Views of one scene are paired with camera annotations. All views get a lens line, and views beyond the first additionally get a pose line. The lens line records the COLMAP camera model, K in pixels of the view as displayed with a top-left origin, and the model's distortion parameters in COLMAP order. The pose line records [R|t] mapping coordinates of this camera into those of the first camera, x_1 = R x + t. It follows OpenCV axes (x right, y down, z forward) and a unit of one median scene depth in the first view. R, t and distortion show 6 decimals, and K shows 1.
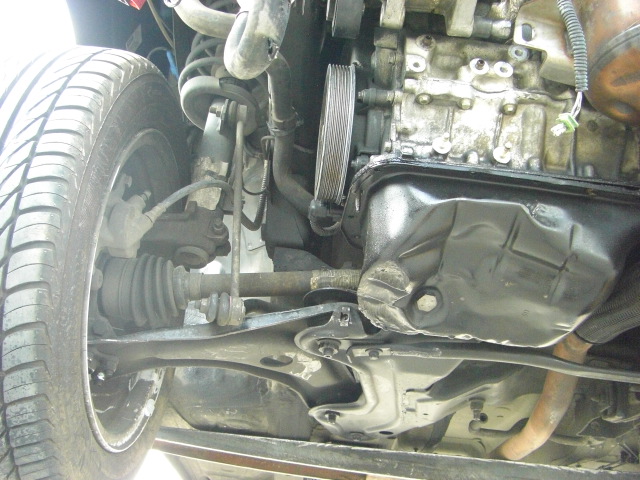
lens RADIAL K [[720.0, 0, 313.7], [0, 720.0, 246.9], [0, 0, 1]] dist [-0.135336, 0.000000]
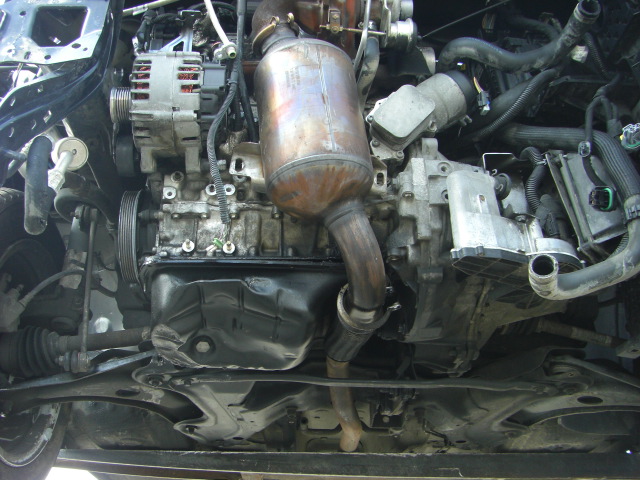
lens RADIAL K [[720.0, 0, 292.1], [0, 720.0, 230.7], [0, 0, 1]] dist [-0.135336, 0.000000]
pose [[0.994963, -0.100179, 0.003661, 0.330486], [0.100243, 0.993985, -0.044107, -0.070230], [0.000780, 0.044252, 0.999020, -0.449402]]
